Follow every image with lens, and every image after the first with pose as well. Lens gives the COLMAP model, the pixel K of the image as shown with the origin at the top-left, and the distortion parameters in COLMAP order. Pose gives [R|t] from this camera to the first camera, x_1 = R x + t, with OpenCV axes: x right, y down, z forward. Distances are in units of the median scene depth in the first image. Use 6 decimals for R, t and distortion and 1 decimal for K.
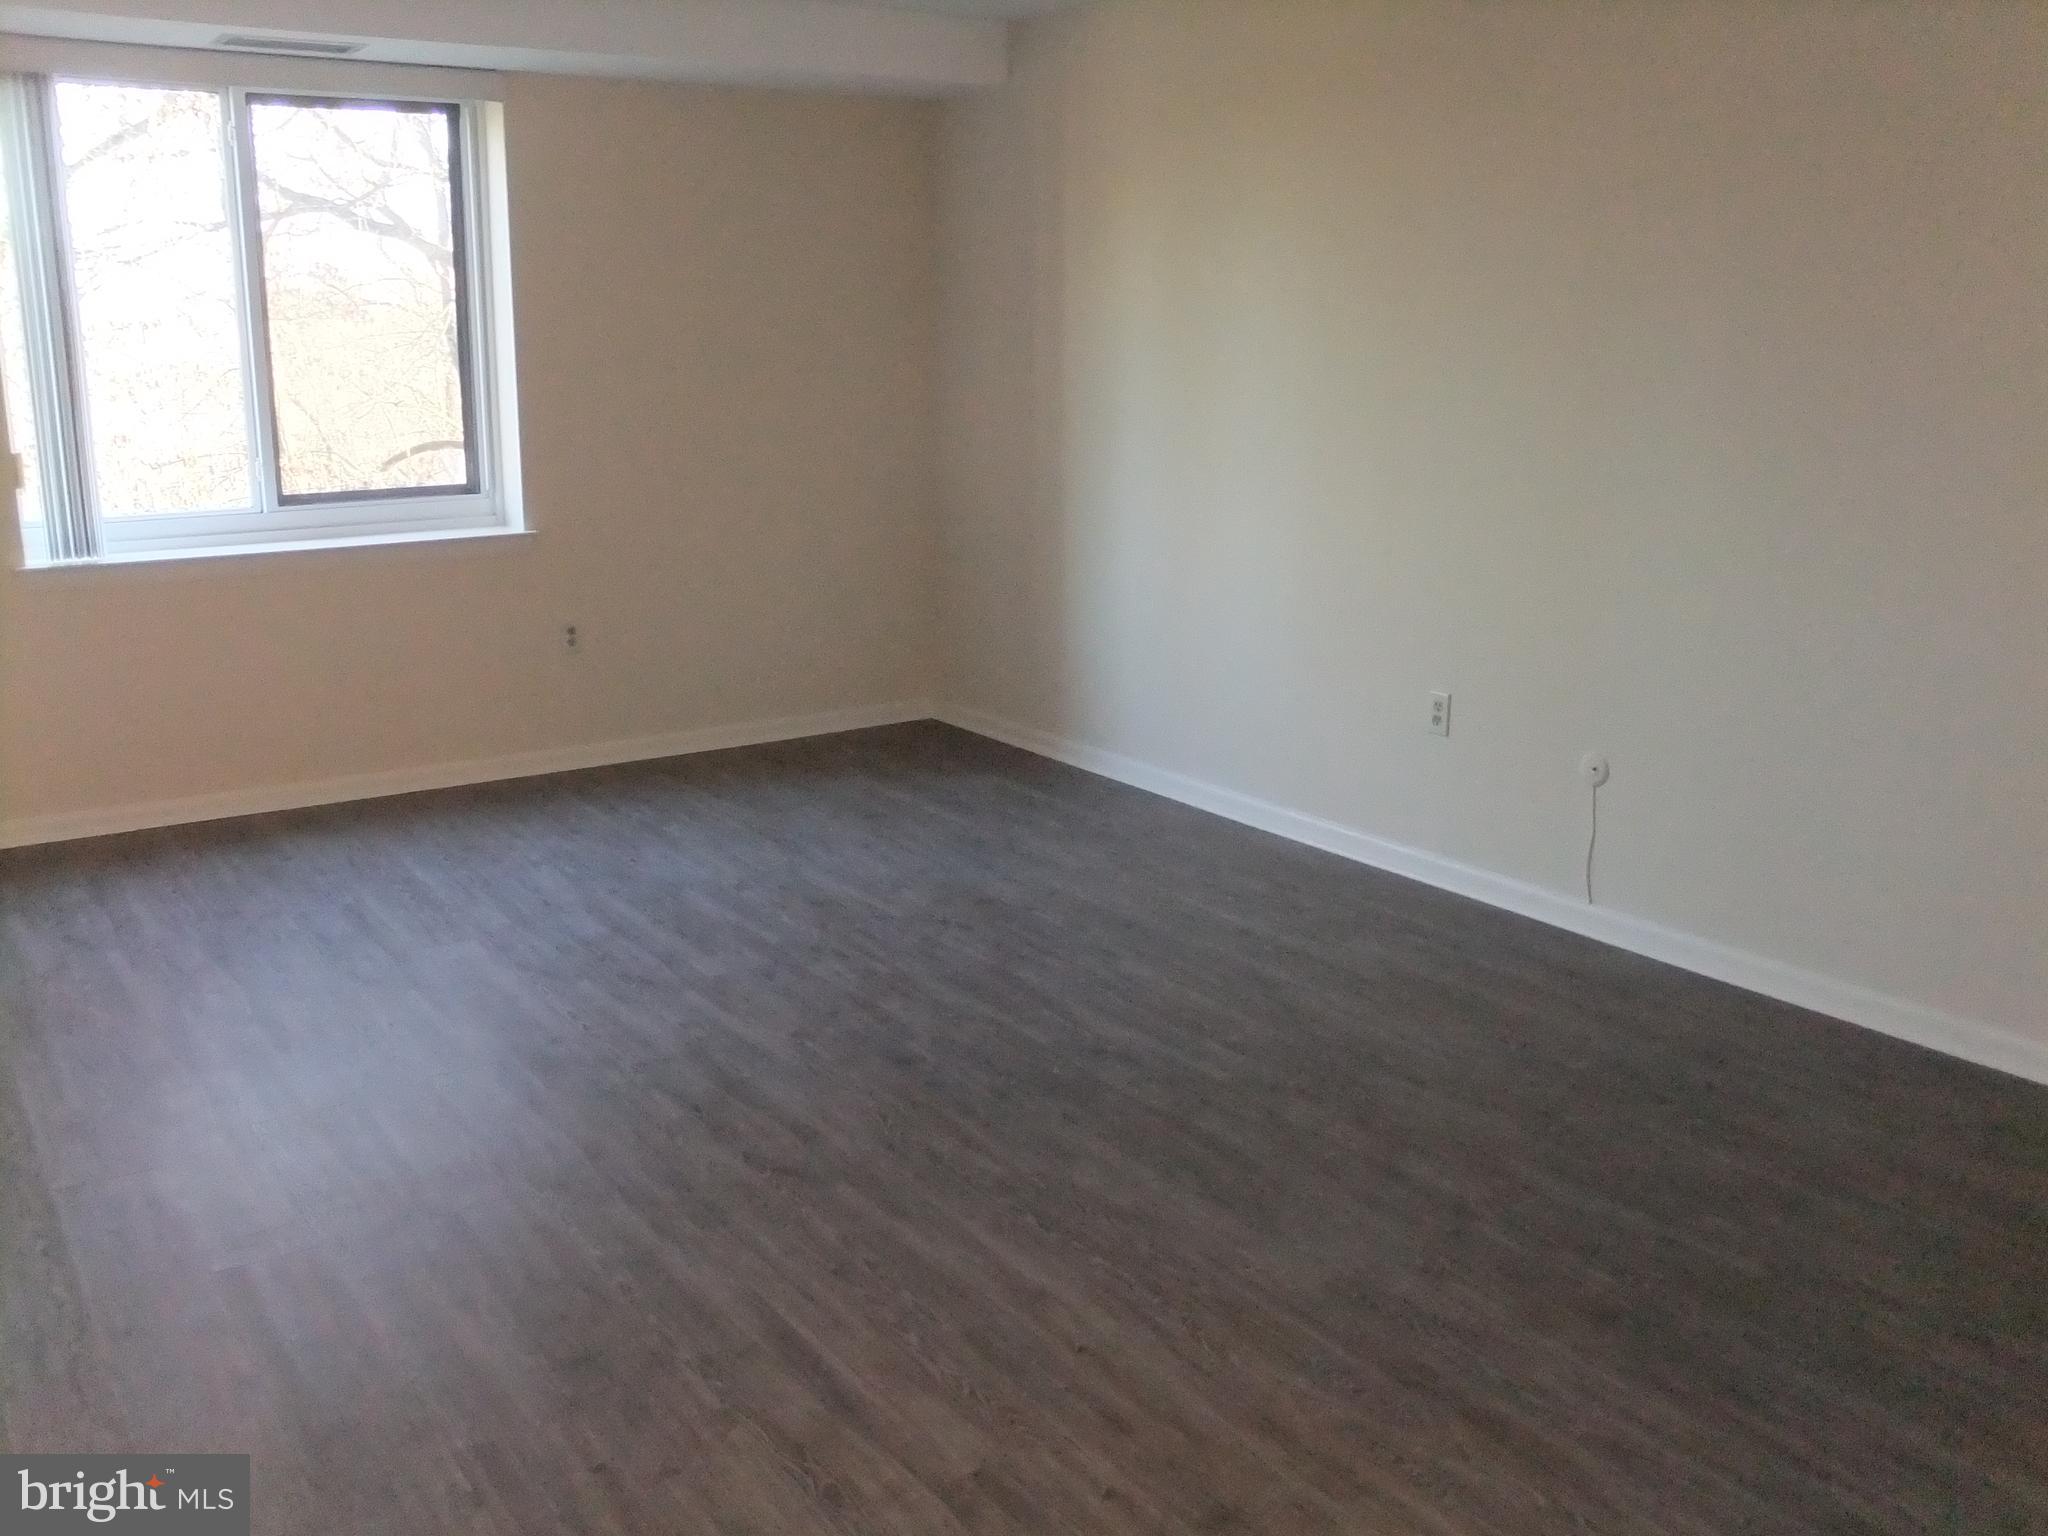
lens RADIAL K [[1800.2, 0, 1024.0], [0, 1800.2, 768.0], [0, 0, 1]] dist [-0.134710, 0.144192]
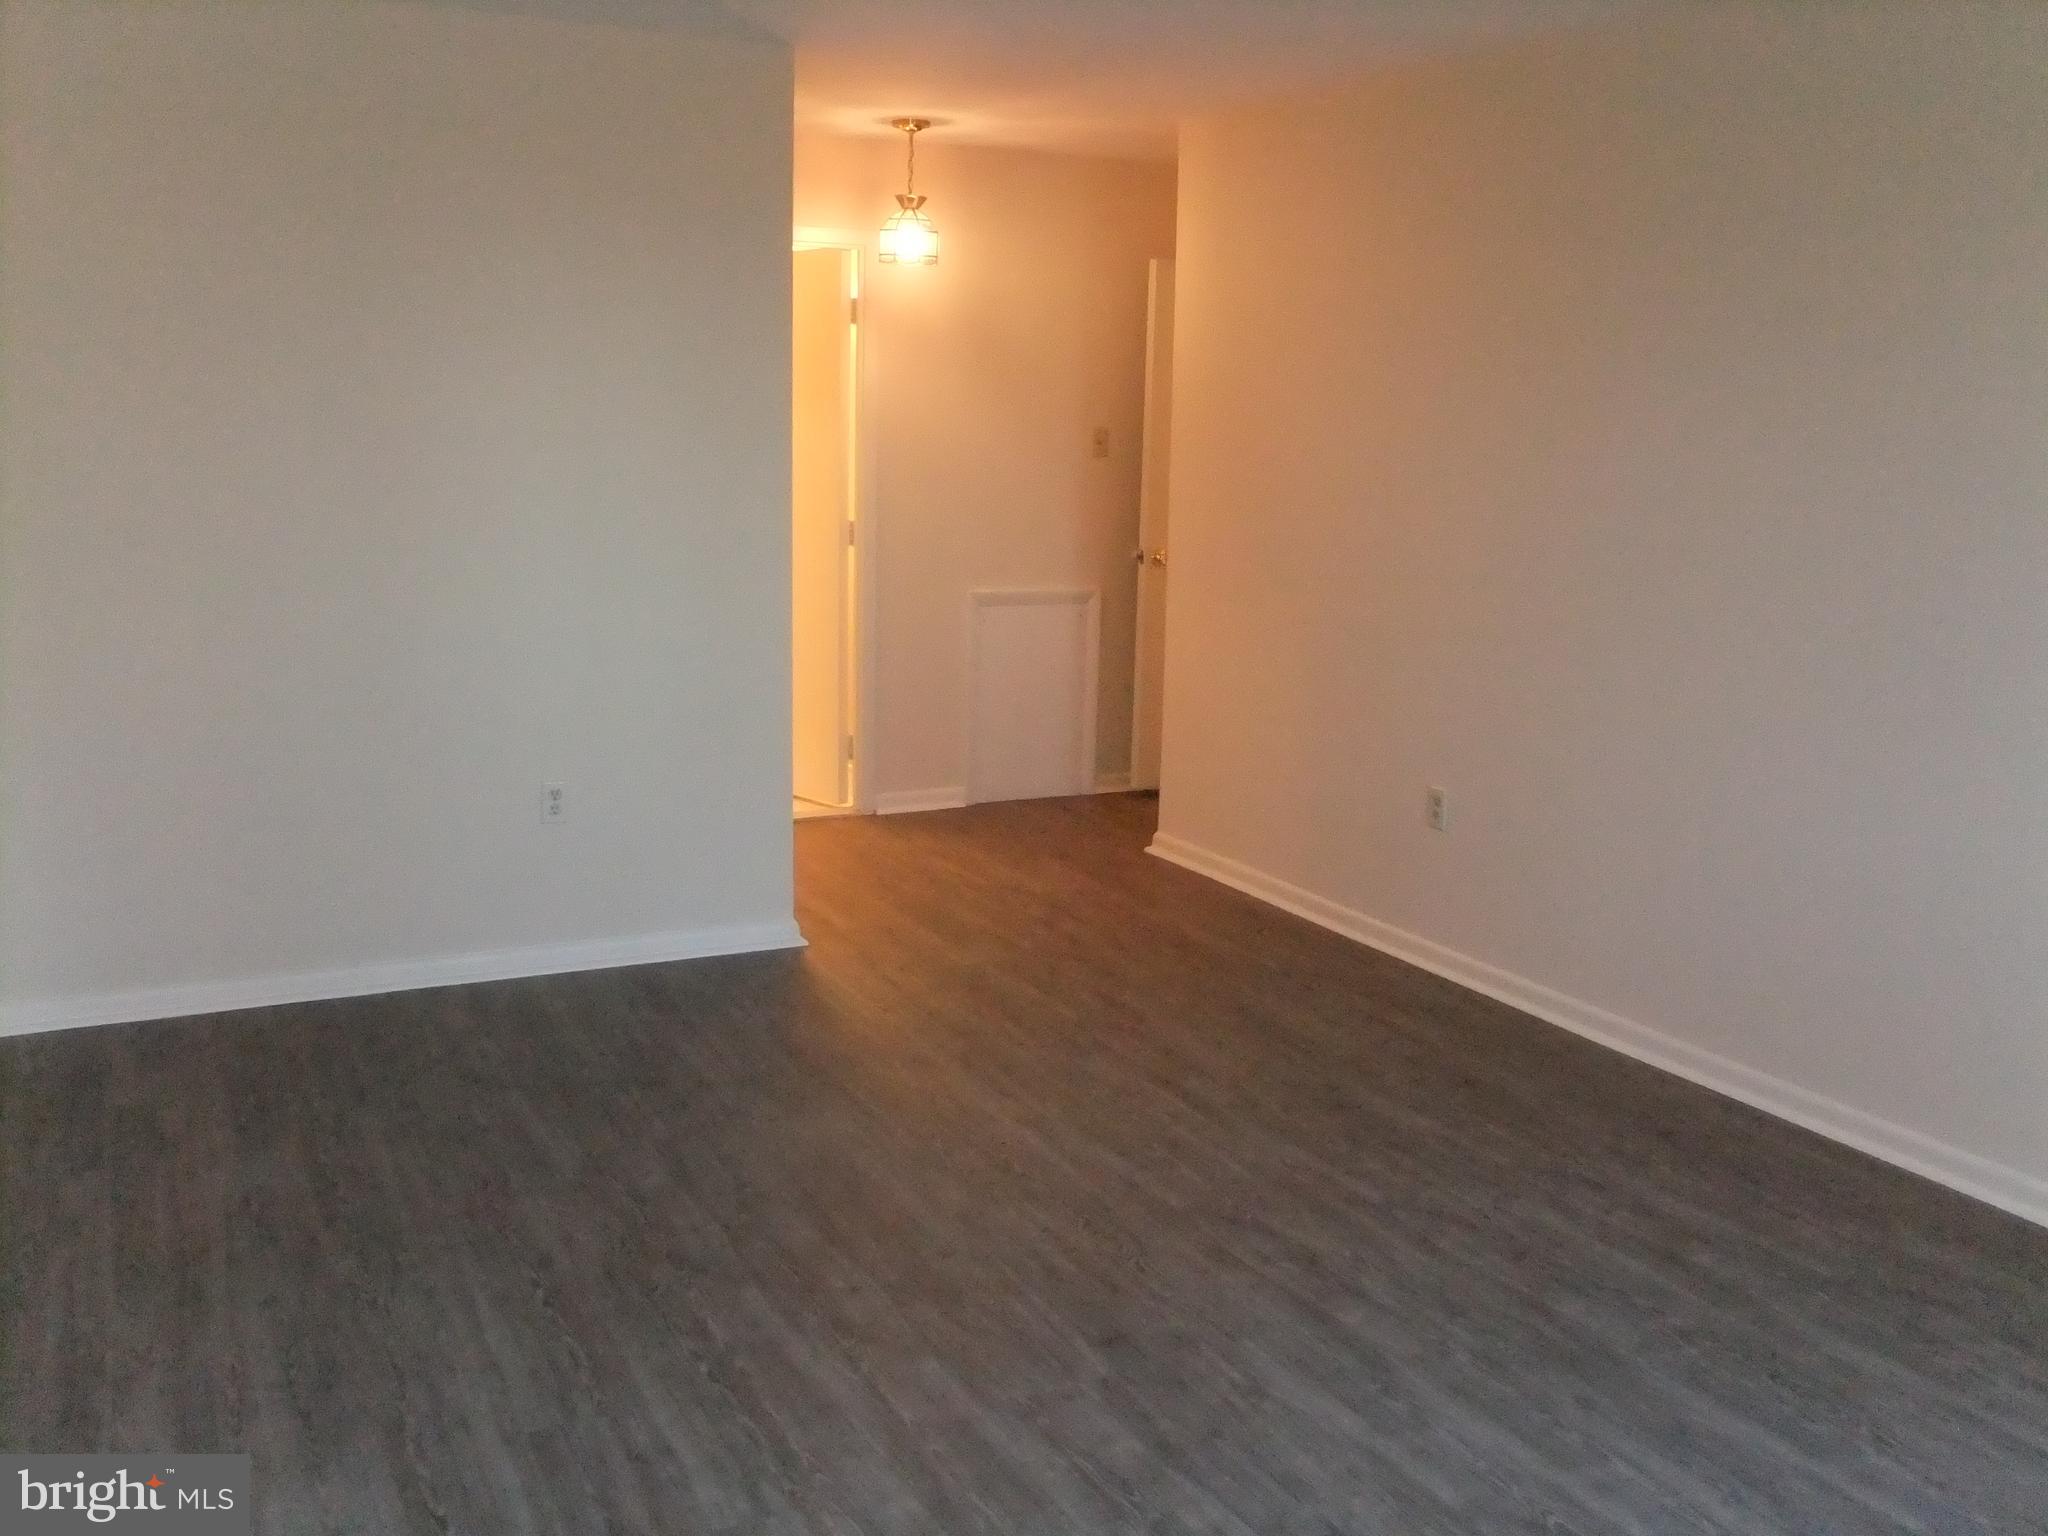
lens RADIAL K [[1800.2, 0, 1024.0], [0, 1800.2, 768.0], [0, 0, 1]] dist [-0.134710, 0.144192]
pose [[-0.990157, -0.035465, 0.135392, -0.131203], [0.025256, 0.906207, 0.422080, -0.424542], [-0.137662, 0.421345, -0.896391, 1.682498]]
